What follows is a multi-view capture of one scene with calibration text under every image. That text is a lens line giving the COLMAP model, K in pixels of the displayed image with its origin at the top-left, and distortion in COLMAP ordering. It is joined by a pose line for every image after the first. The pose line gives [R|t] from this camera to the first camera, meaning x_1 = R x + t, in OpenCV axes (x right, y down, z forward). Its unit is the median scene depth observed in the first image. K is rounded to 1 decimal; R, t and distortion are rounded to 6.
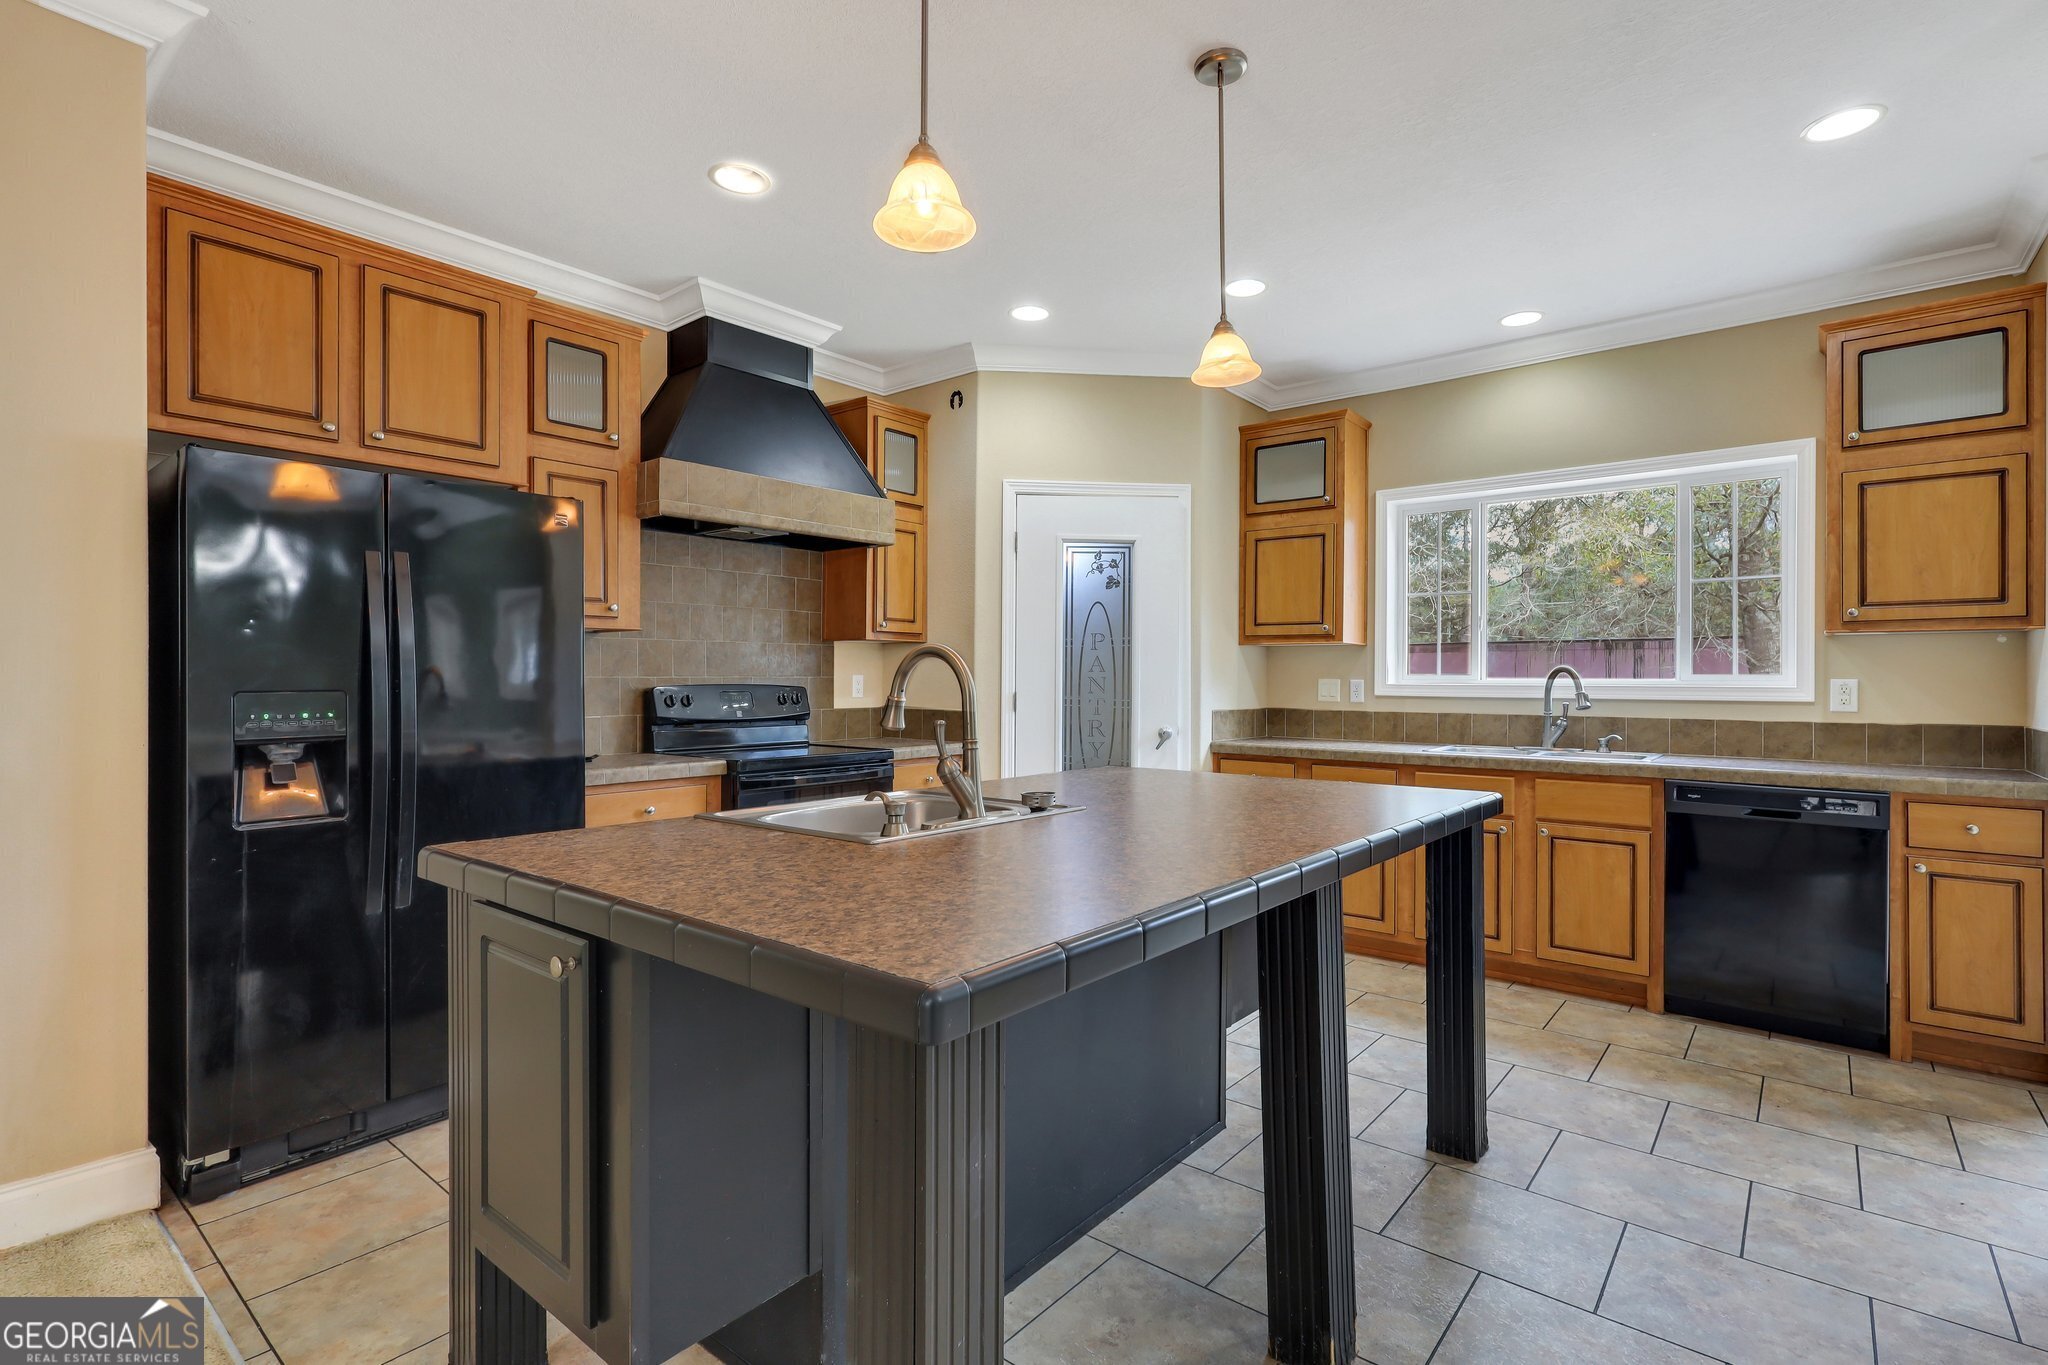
lens RADIAL K [[958.7, 0, 1022.3], [0, 958.7, 677.1], [0, 0, 1]] dist [0.001048, 0.001583]
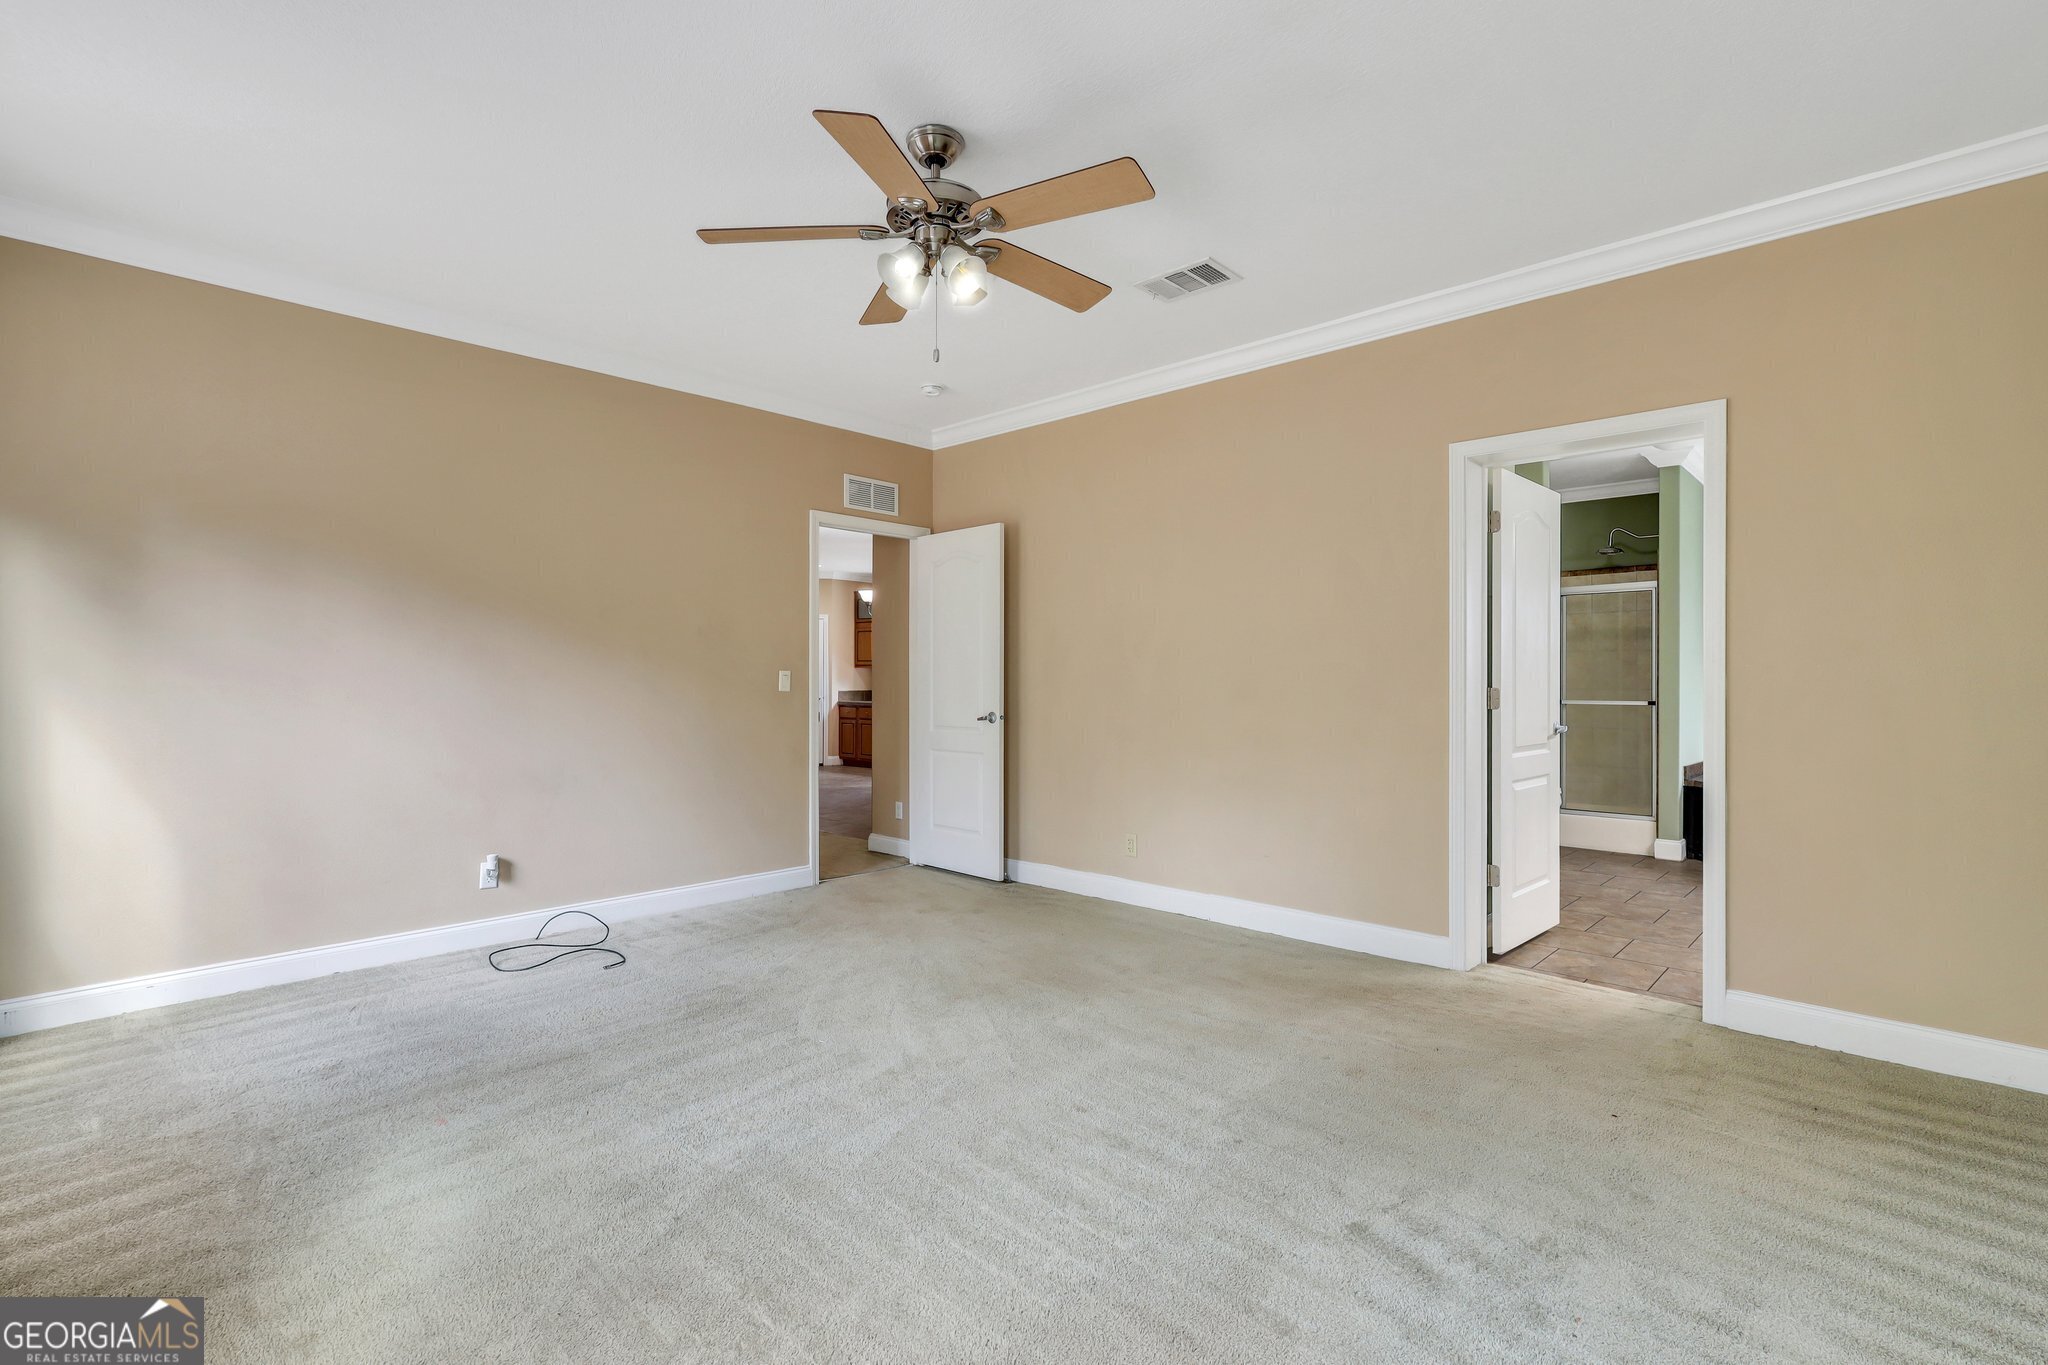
lens RADIAL K [[958.7, 0, 1044.9], [0, 958.7, 677.5], [0, 0, 1]] dist [0.001048, 0.001583]
pose [[0.994585, -0.005741, -0.103765, 1.395566], [0.005080, 0.999965, -0.006640, 0.022352], [0.103800, 0.006077, 0.994580, -2.294858]]
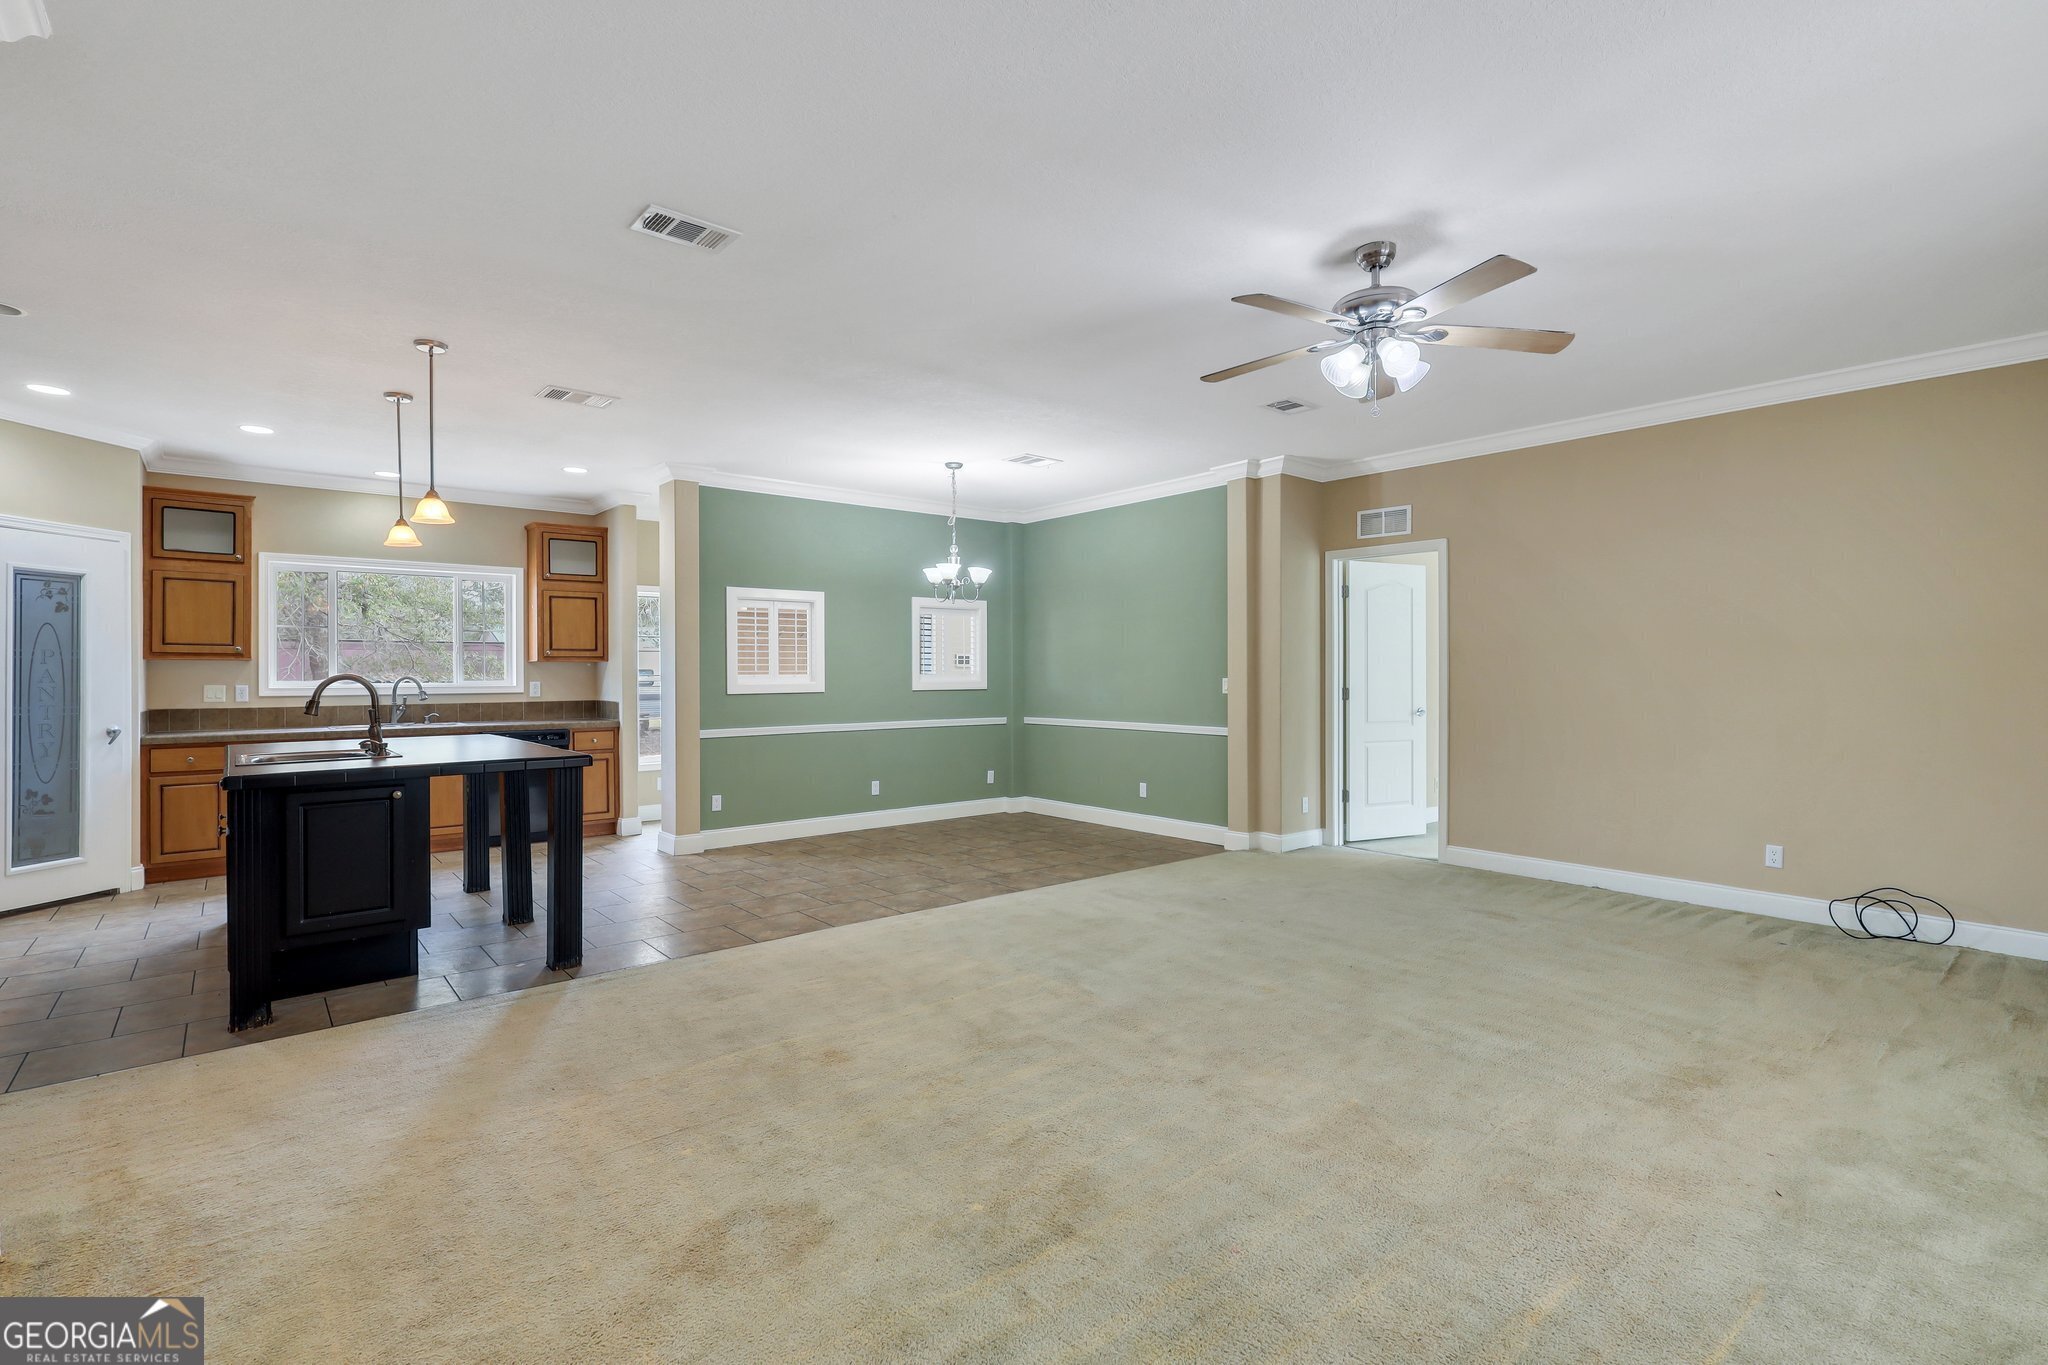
lens RADIAL K [[958.7, 0, 1028.2], [0, 958.7, 675.2], [0, 0, 1]] dist [0.001048, 0.001583]
pose [[0.185788, -0.007017, 0.982565, -1.018021], [0.002612, 0.999974, 0.006648, -0.022975], [-0.982586, 0.001332, 0.185802, -0.474460]]
